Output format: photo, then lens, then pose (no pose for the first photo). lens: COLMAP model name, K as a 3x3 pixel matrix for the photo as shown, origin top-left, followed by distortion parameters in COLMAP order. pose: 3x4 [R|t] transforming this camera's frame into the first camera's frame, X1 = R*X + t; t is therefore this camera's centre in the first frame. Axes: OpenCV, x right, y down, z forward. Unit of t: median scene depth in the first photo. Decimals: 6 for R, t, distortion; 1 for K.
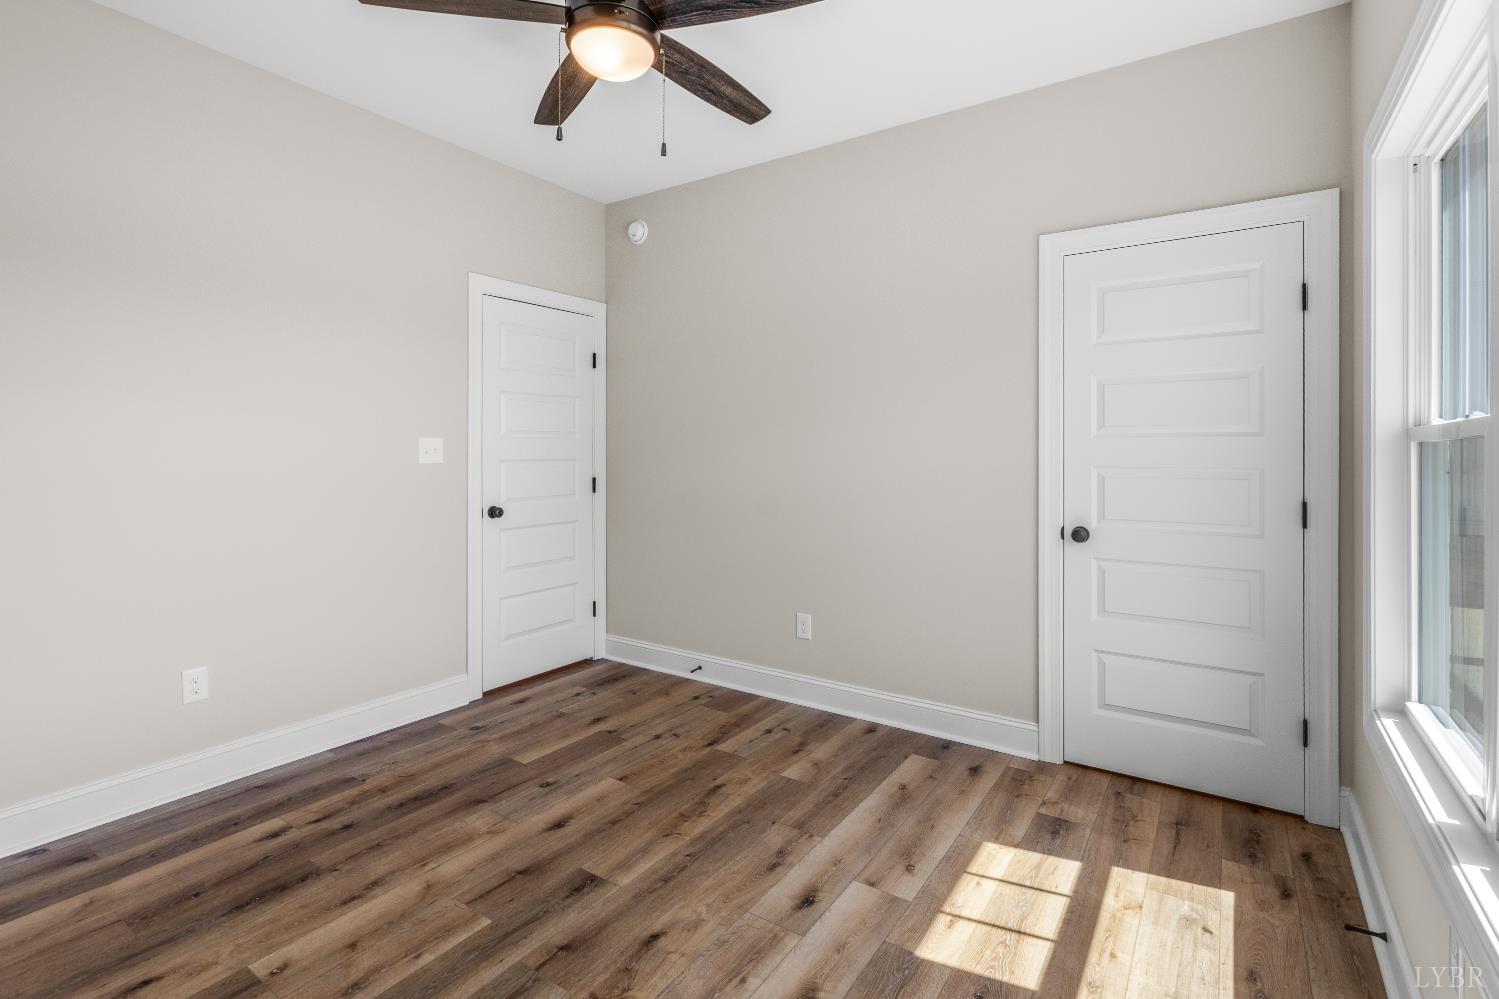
lens RADIAL K [[706.8, 0, 751.2], [0, 706.8, 450.2], [0, 0, 1]] dist [-0.000343, -0.000046]
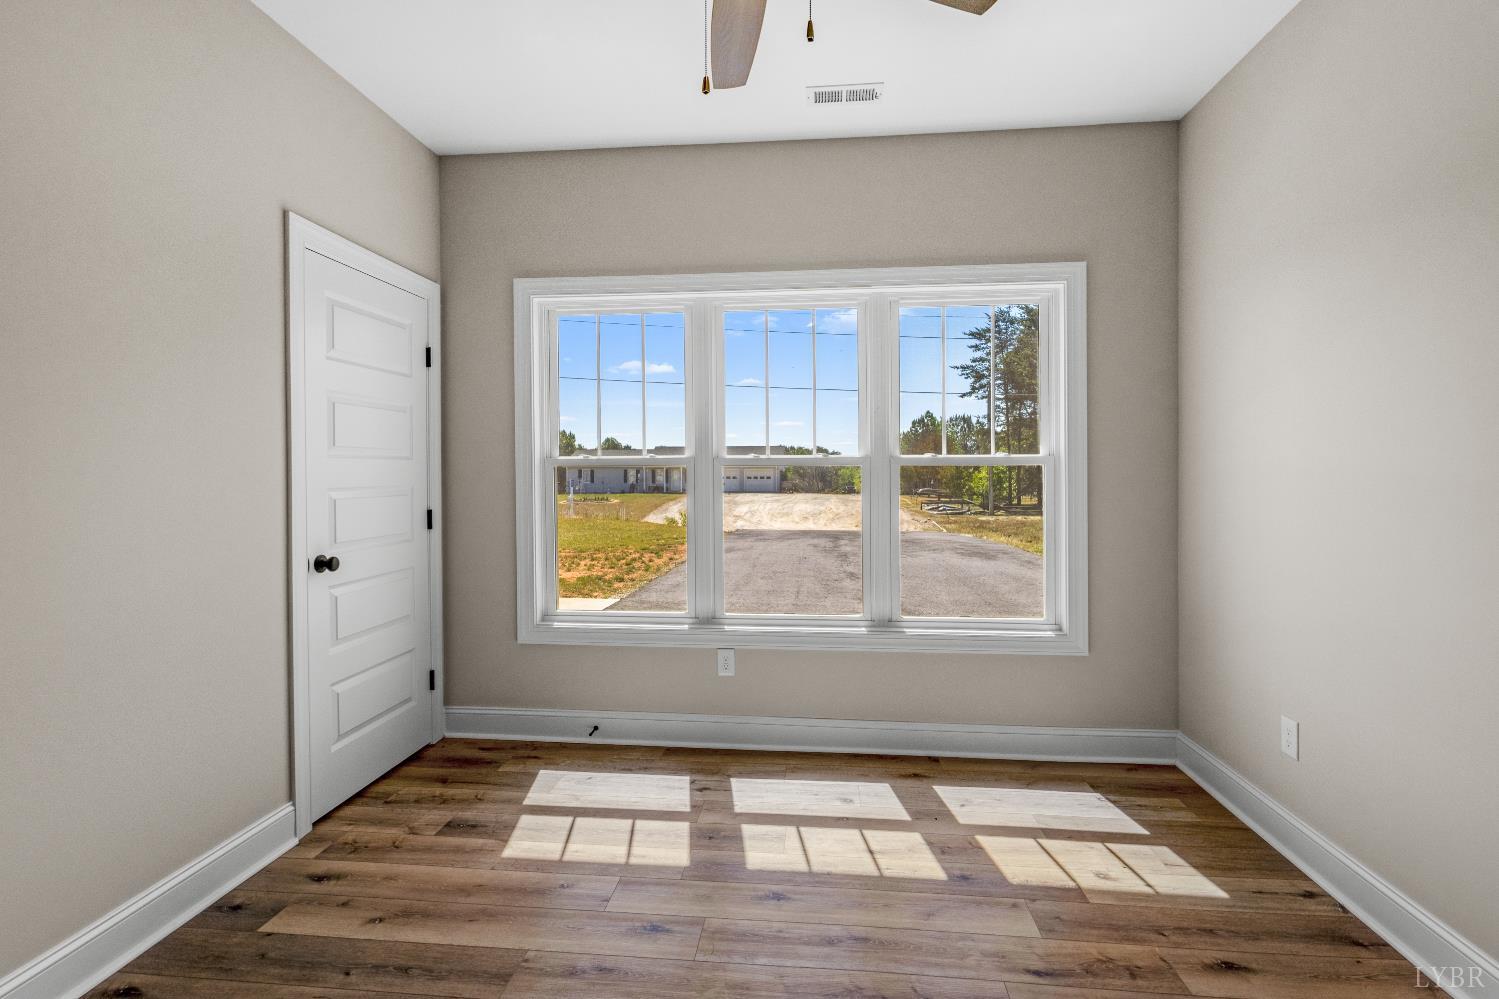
lens RADIAL K [[700.7, 0, 753.3], [0, 700.7, 478.4], [0, 0, 1]] dist [-0.000578, 0.000222]
pose [[-0.475622, -0.006369, 0.879627, -0.688003], [0.002454, 0.999960, 0.008567, 0.004113], [-0.879646, 0.006233, -0.475587, 1.099246]]
